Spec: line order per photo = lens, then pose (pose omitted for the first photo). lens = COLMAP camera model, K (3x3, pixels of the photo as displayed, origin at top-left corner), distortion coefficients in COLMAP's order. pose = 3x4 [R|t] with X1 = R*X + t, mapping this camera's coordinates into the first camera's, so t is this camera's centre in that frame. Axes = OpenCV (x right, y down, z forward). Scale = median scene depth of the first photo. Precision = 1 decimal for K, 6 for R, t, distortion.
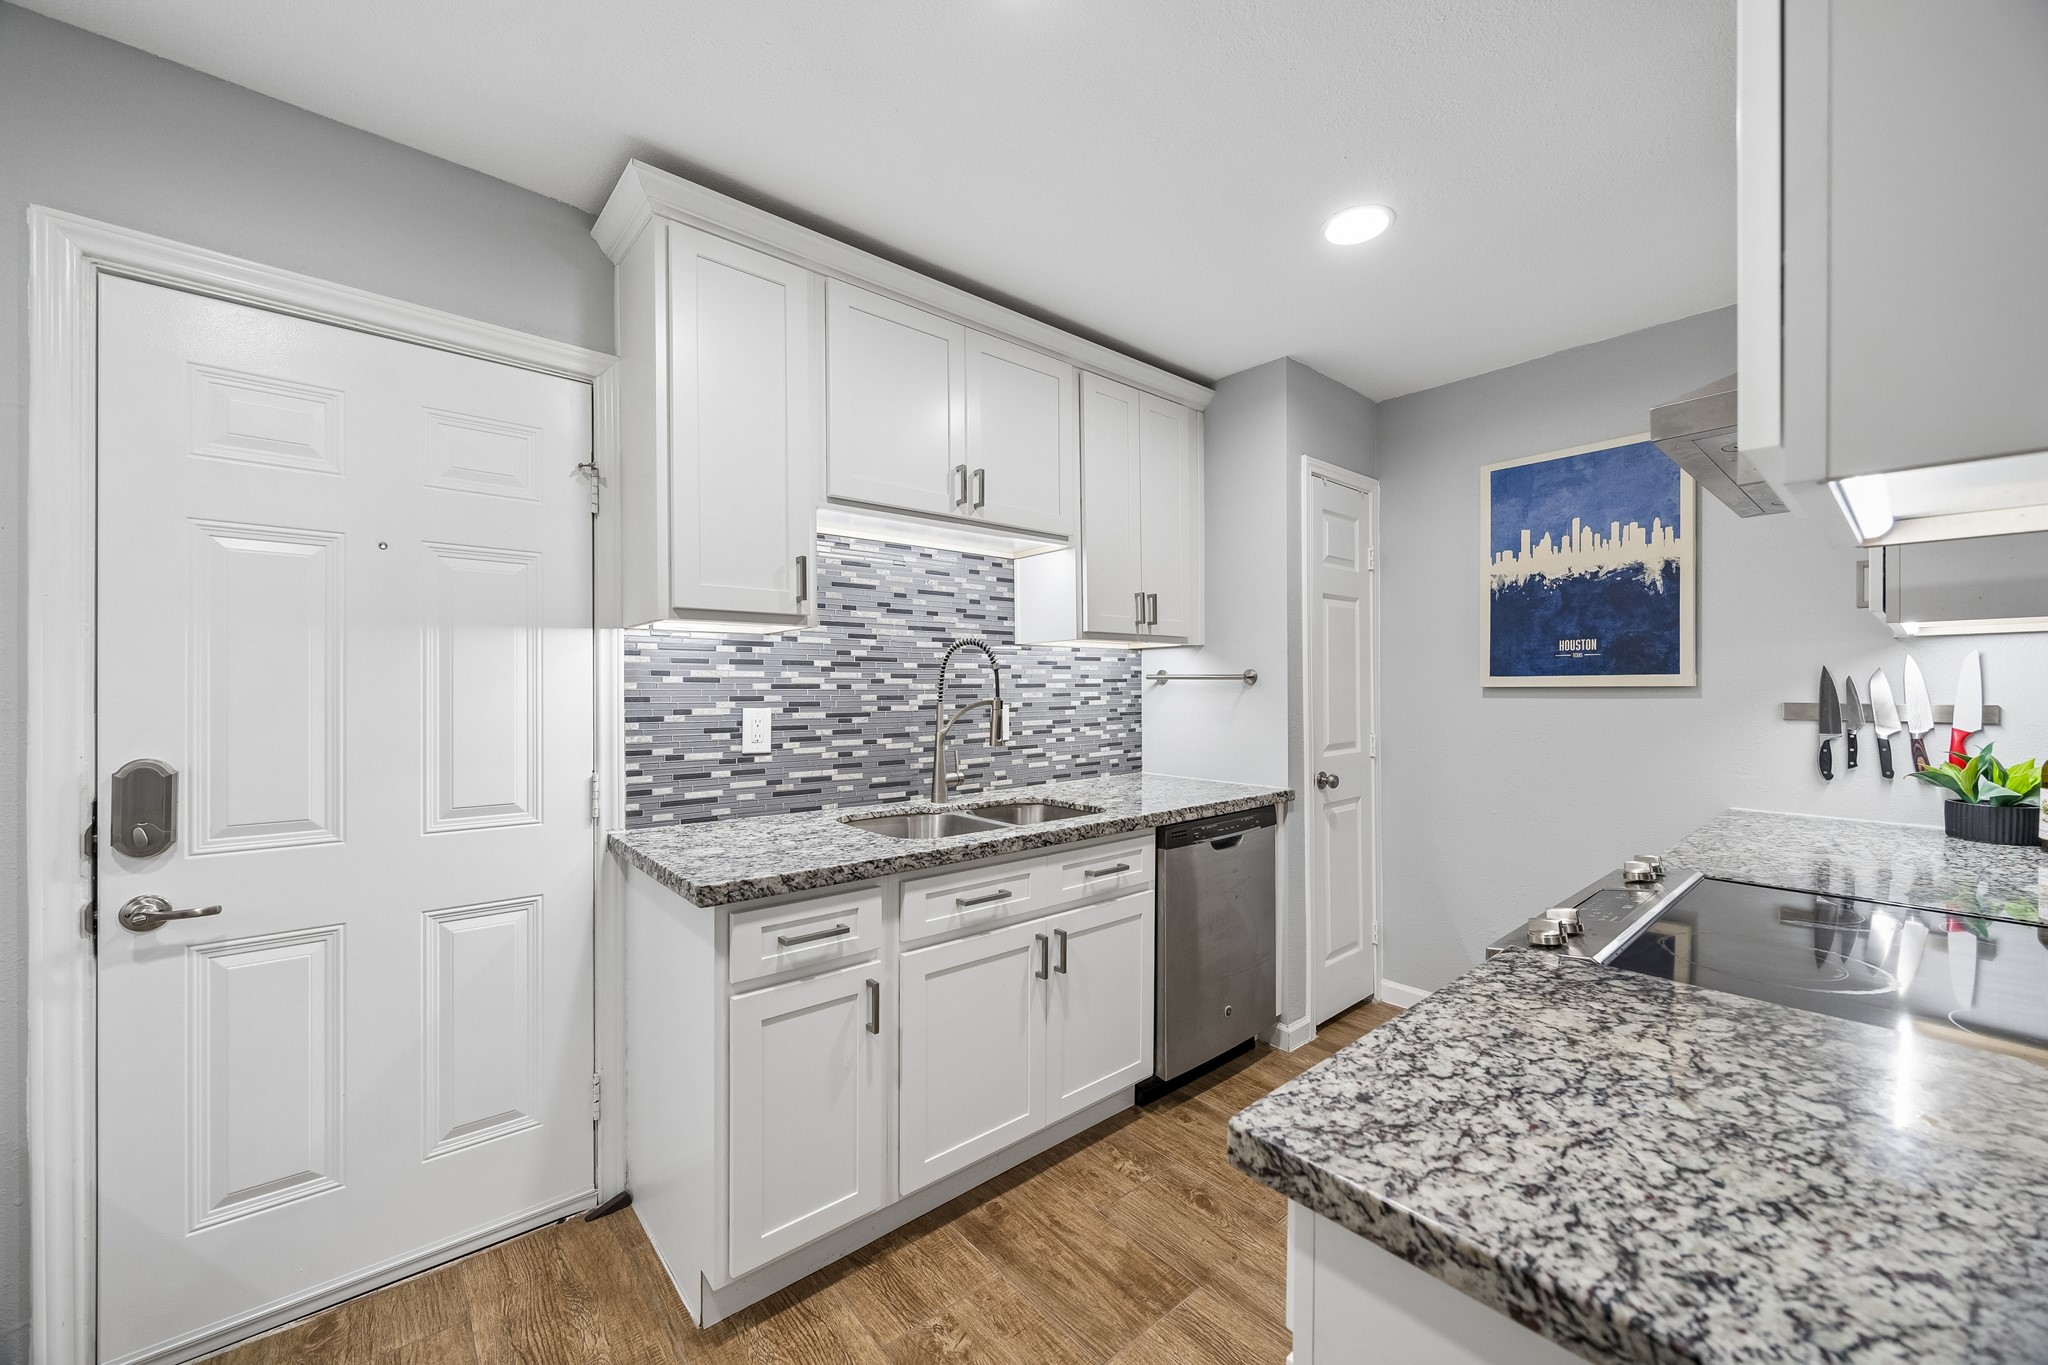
lens RADIAL K [[772.6, 0, 1000.3], [0, 772.6, 684.2], [0, 0, 1]] dist [-0.001500, 0.000015]
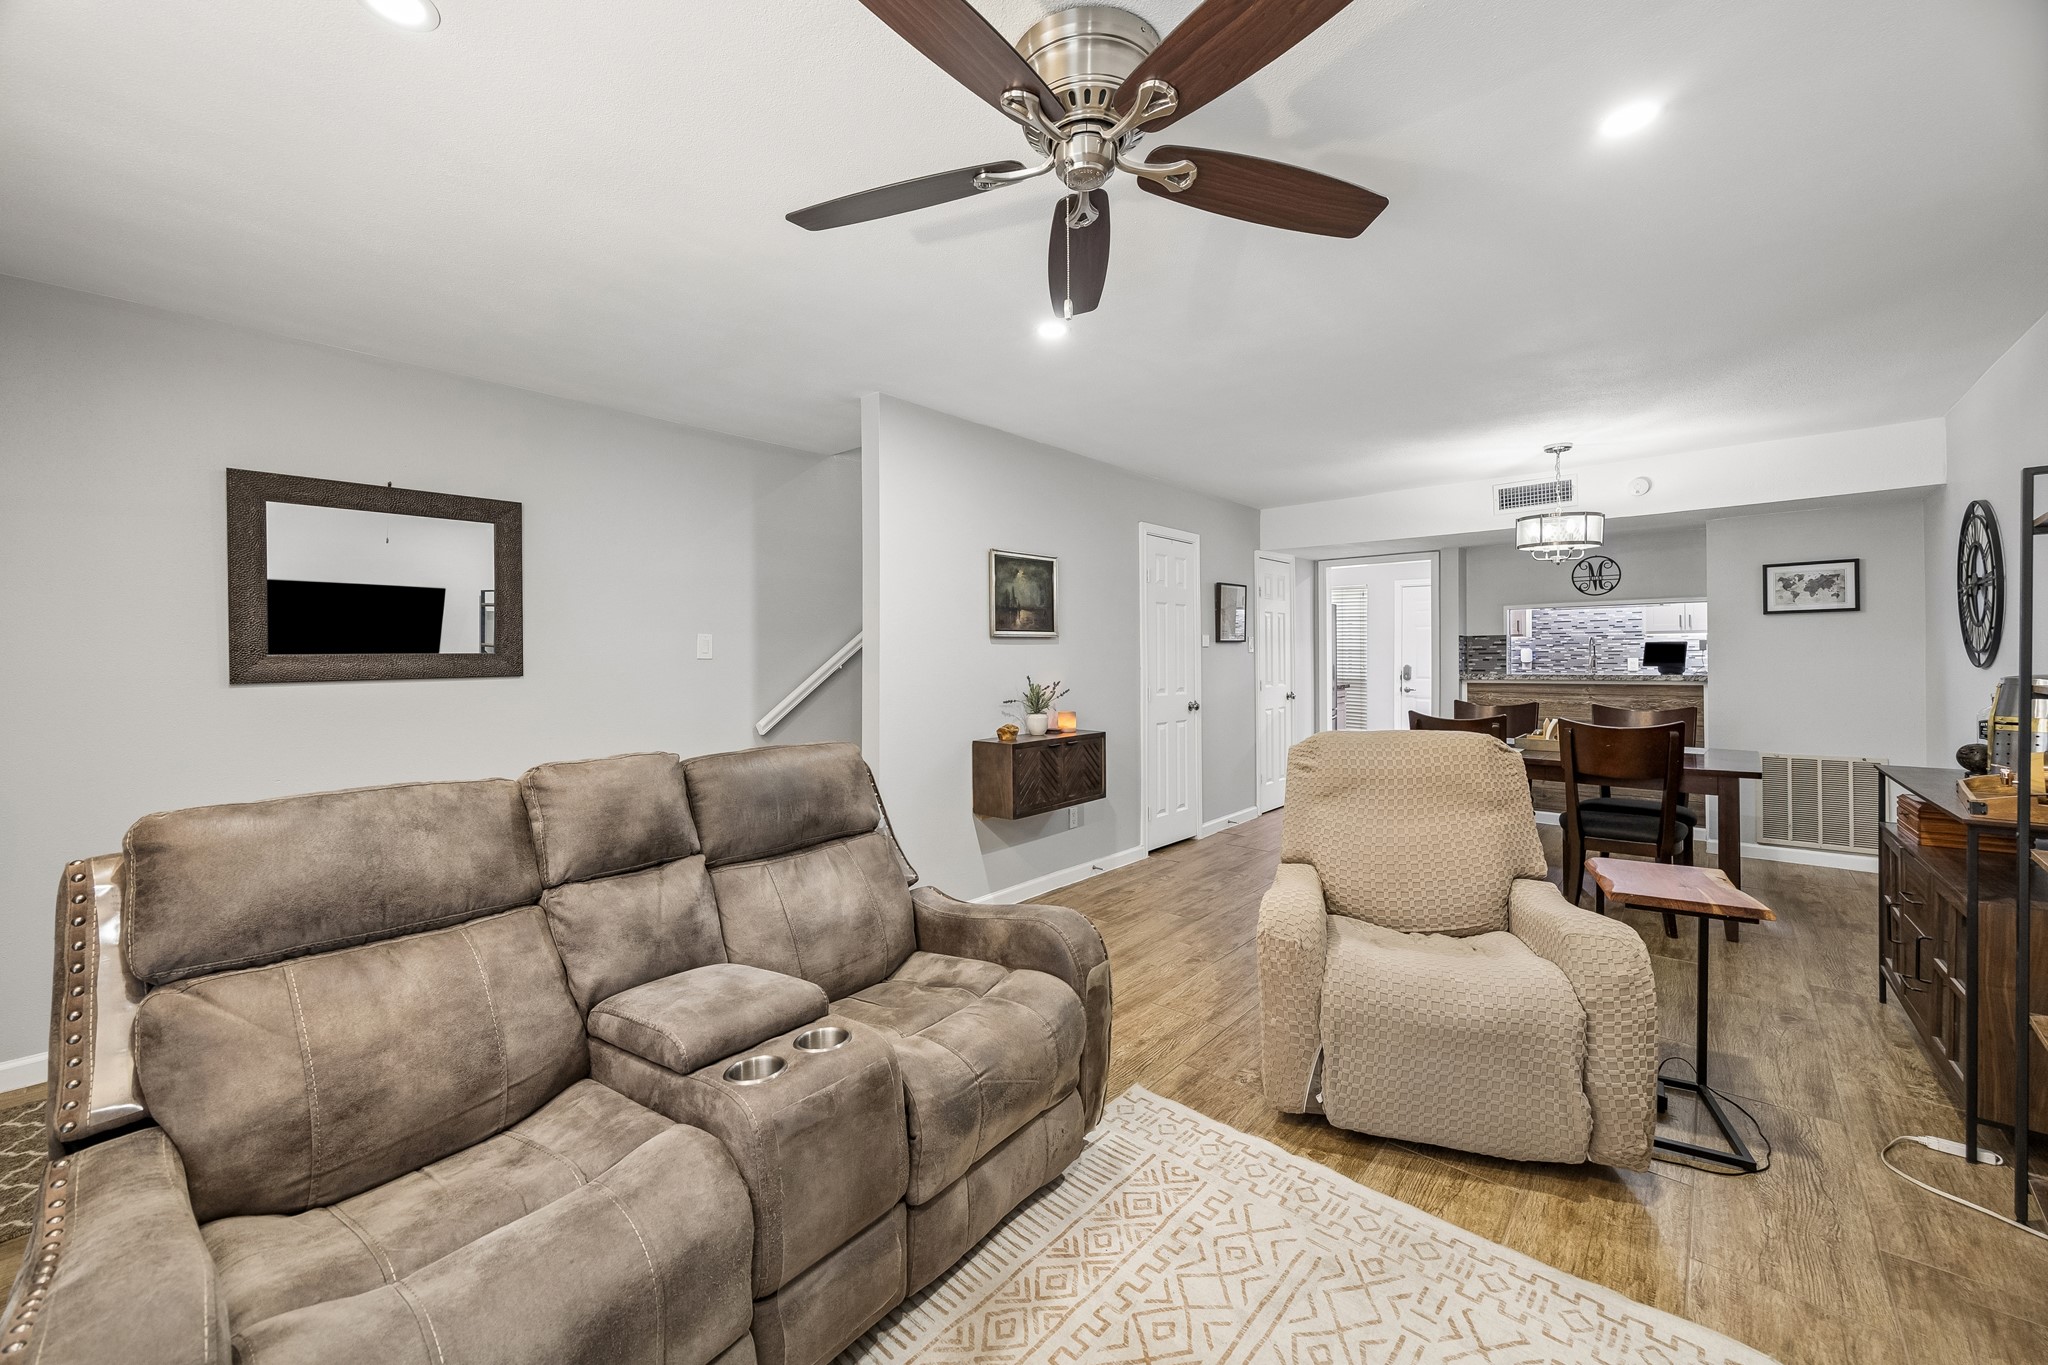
lens RADIAL K [[783.4, 0, 1002.1], [0, 783.4, 655.0], [0, 0, 1]] dist [-0.001406, 0.000041]
pose [[0.133014, -0.004734, -0.991103, 2.916085], [0.006208, 0.999973, -0.003943, 0.016469], [0.991095, -0.005628, 0.133040, -1.899900]]
